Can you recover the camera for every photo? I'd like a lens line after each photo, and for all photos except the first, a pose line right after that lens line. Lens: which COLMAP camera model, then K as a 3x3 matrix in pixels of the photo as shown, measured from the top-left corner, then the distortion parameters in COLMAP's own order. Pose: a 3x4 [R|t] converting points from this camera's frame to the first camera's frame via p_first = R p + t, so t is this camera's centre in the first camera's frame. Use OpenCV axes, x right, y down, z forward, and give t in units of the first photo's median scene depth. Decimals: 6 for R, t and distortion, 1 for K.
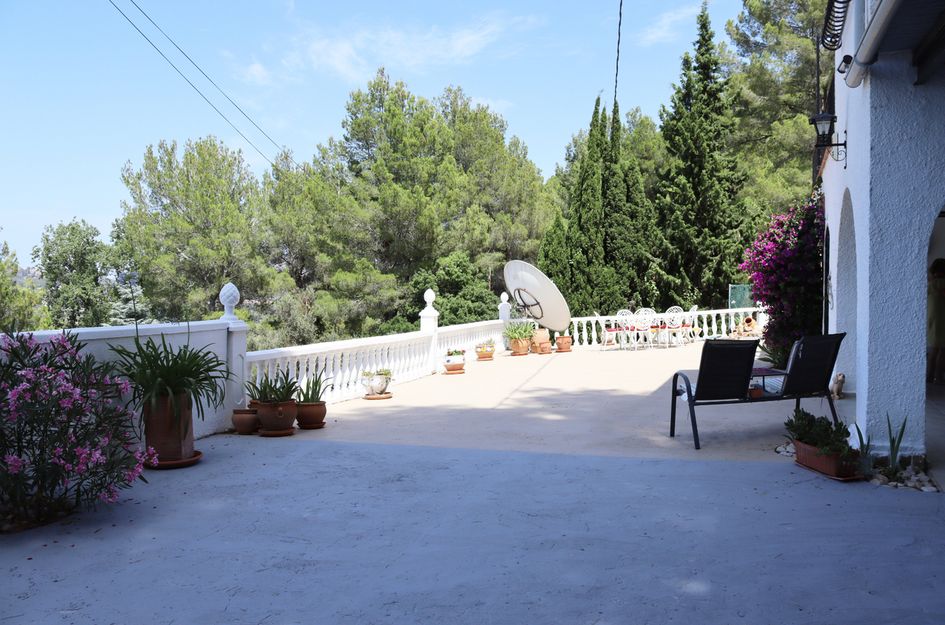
lens RADIAL K [[787.2, 0, 472.5], [0, 787.2, 312.5], [0, 0, 1]] dist [-0.160262, 0.131504]
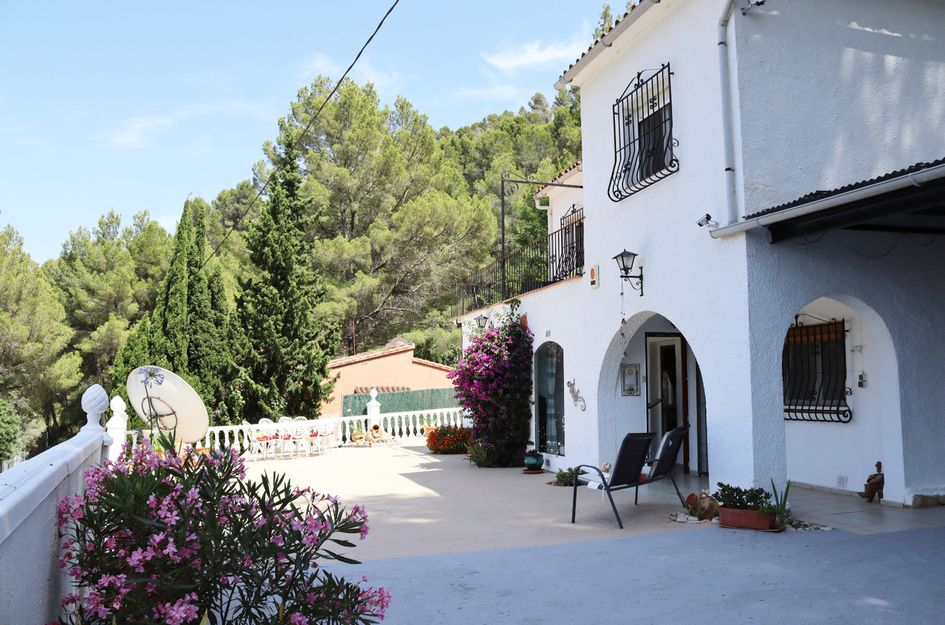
lens RADIAL K [[787.2, 0, 472.5], [0, 787.2, 312.5], [0, 0, 1]] dist [-0.160262, 0.131504]
pose [[0.790220, 0.061446, 0.609735, -0.137565], [0.025968, 0.990709, -0.133494, 0.000919], [-0.612272, 0.121323, 0.781283, 0.042777]]
